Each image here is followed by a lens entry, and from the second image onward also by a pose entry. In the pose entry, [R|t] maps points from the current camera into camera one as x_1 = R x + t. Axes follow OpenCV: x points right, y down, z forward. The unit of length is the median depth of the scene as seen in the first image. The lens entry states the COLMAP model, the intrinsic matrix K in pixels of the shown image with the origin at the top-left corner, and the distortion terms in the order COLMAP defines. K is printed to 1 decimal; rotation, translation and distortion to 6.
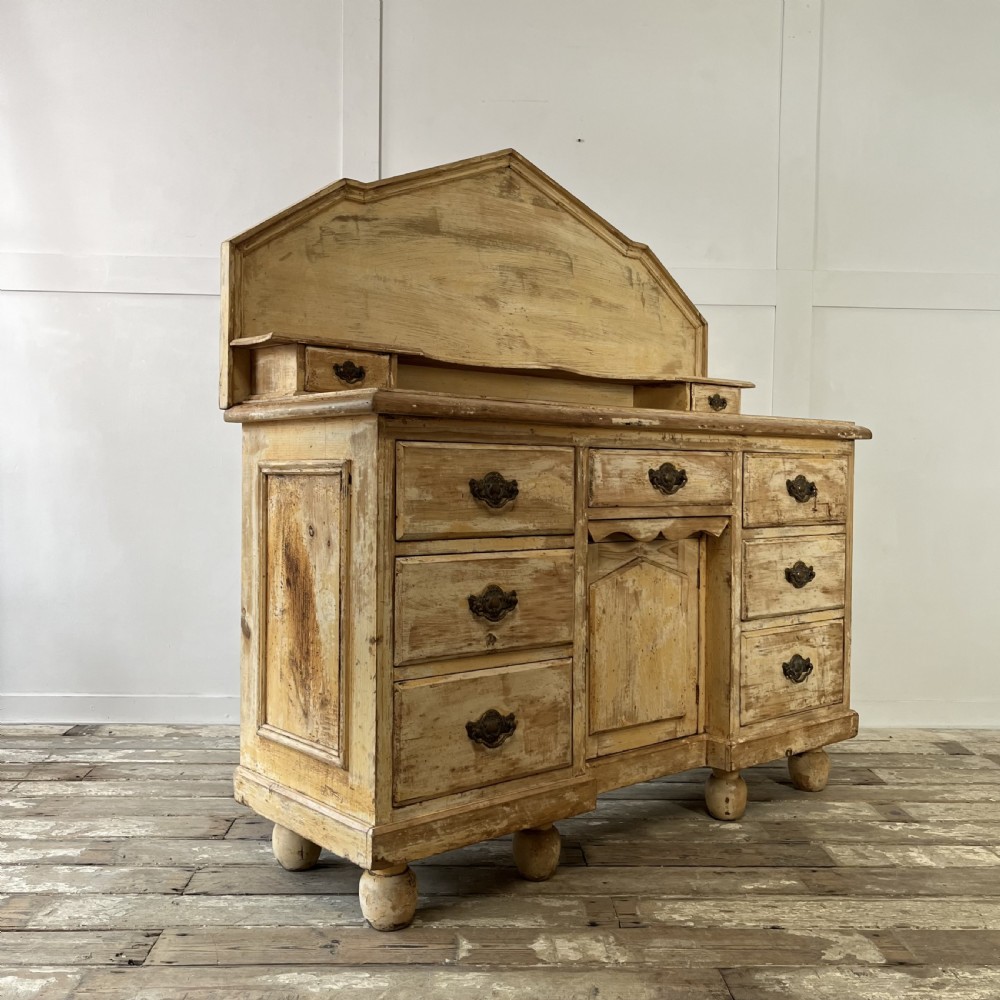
lens RADIAL K [[1036.0, 0, 493.2], [0, 1036.0, 502.1], [0, 0, 1]] dist [0.029640, 0.000000]
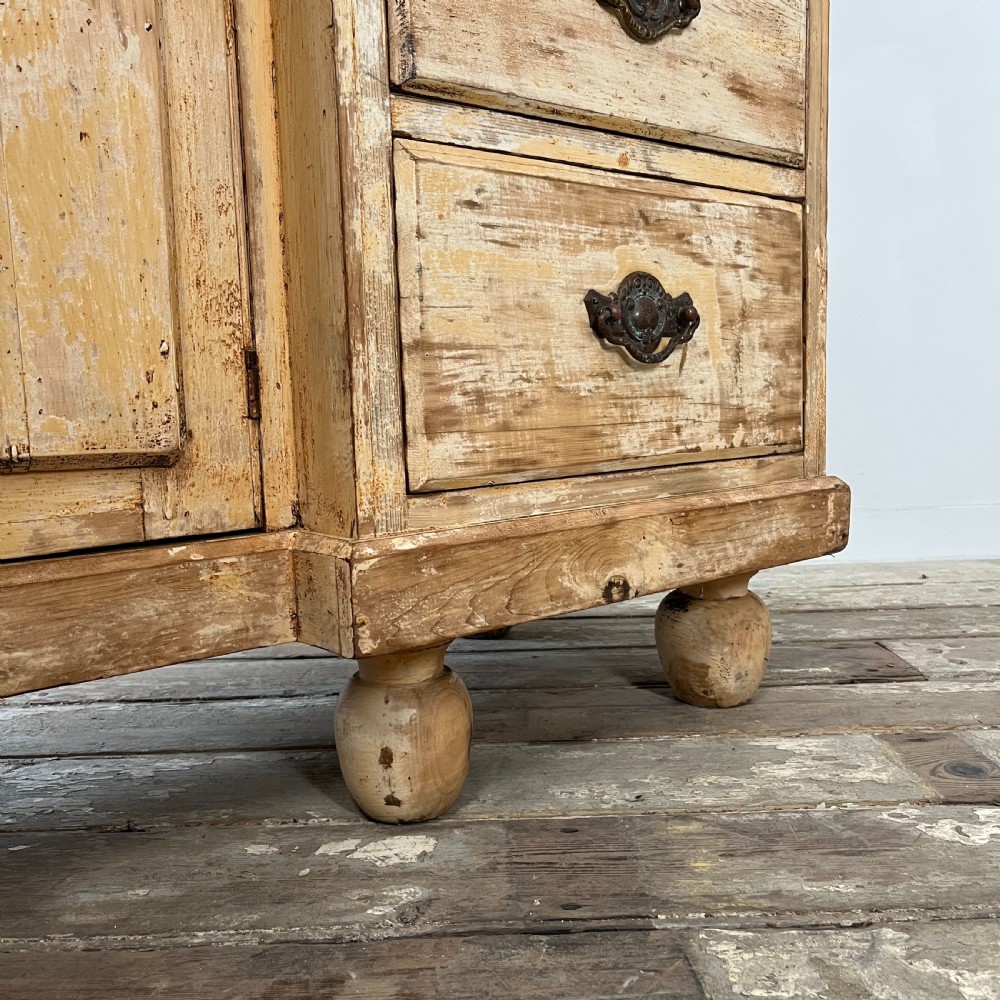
lens RADIAL K [[1036.0, 0, 504.7], [0, 1036.0, 497.1], [0, 0, 1]] dist [0.029640, 0.000000]
pose [[0.999347, -0.036112, 0.001056, 0.274804], [0.035895, 0.995789, 0.084350, 0.203513], [-0.004097, -0.084257, 0.996436, 0.763267]]
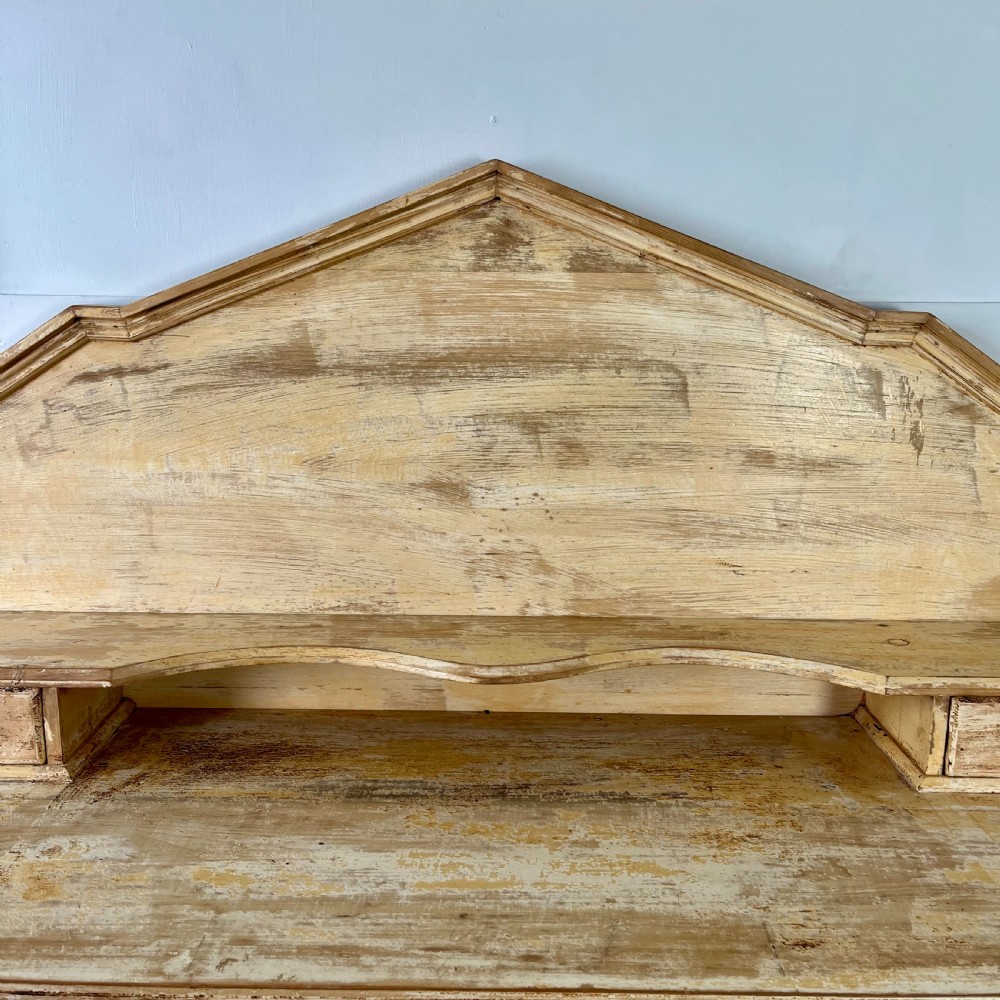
lens RADIAL K [[1036.0, 0, 497.3], [0, 1036.0, 491.7], [0, 0, 1]] dist [0.029640, 0.000000]
pose [[0.763141, 0.126172, -0.633795, 0.364211], [-0.018407, 0.984601, 0.173846, -0.311820], [0.645970, -0.121003, 0.753712, 0.722746]]
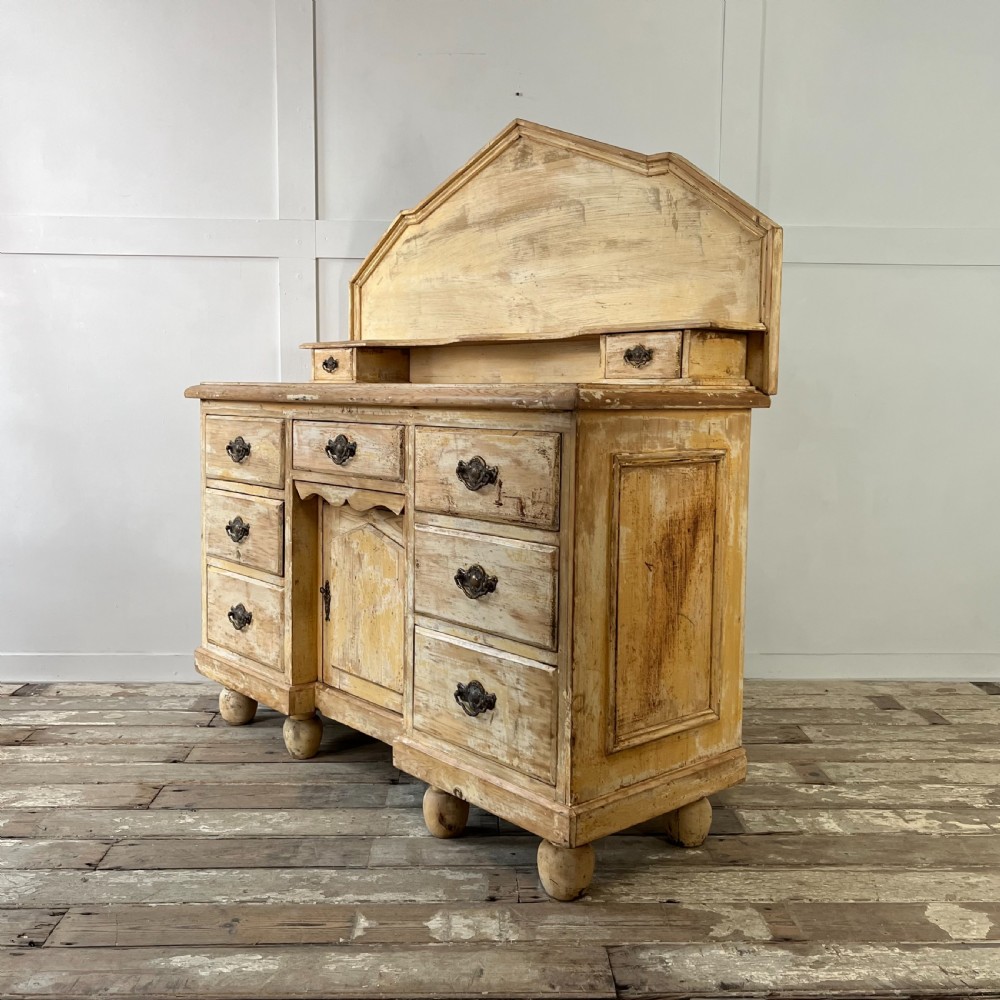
lens RADIAL K [[1036.0, 0, 498.4], [0, 1036.0, 480.5], [0, 0, 1]] dist [0.029640, 0.000000]
pose [[0.020892, 0.072674, -0.997137, 1.179857], [-0.036917, 0.996731, 0.071871, -0.070387], [0.999100, 0.035309, 0.023506, 1.093610]]
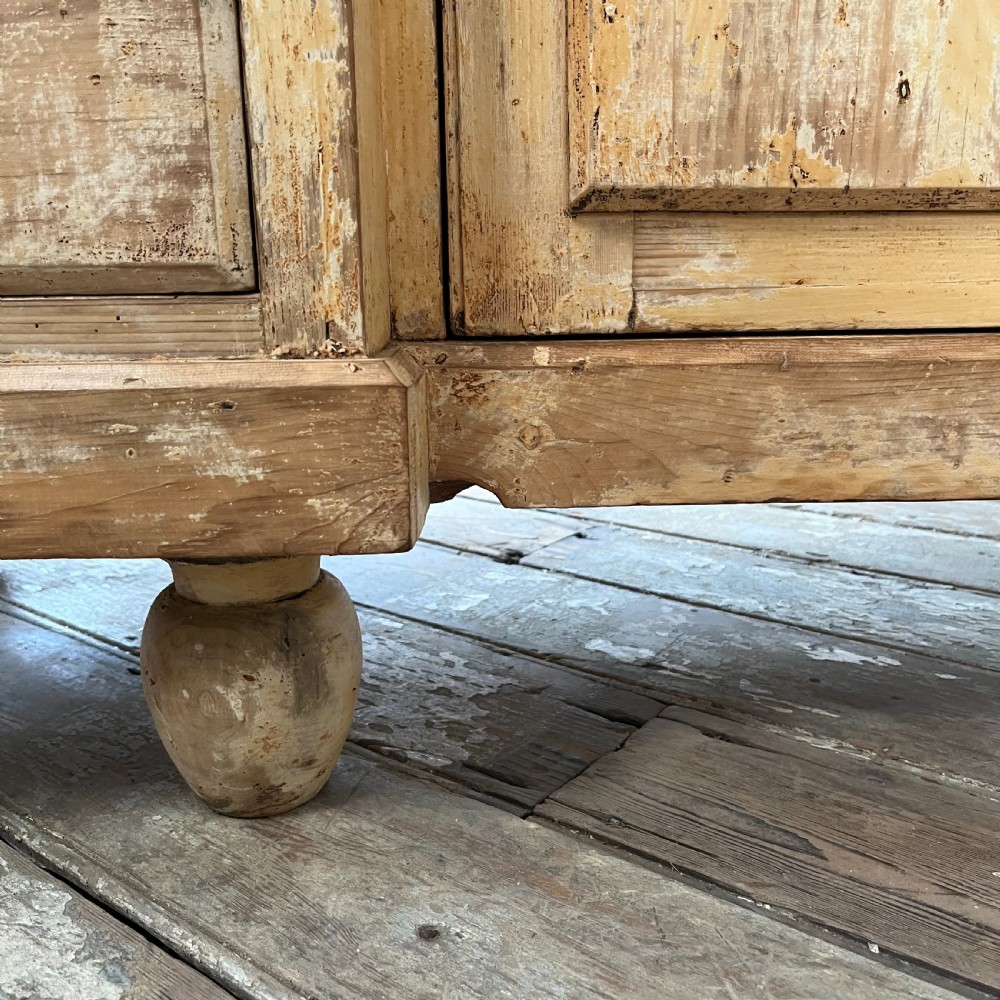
lens RADIAL K [[1036.0, 0, 498.5], [0, 1036.0, 501.5], [0, 0, 1]] dist [0.029640, 0.000000]
pose [[0.767512, 0.132098, -0.627276, 0.202851], [0.005813, 0.977063, 0.212873, 0.224802], [0.641008, -0.167028, 0.749140, 0.792673]]
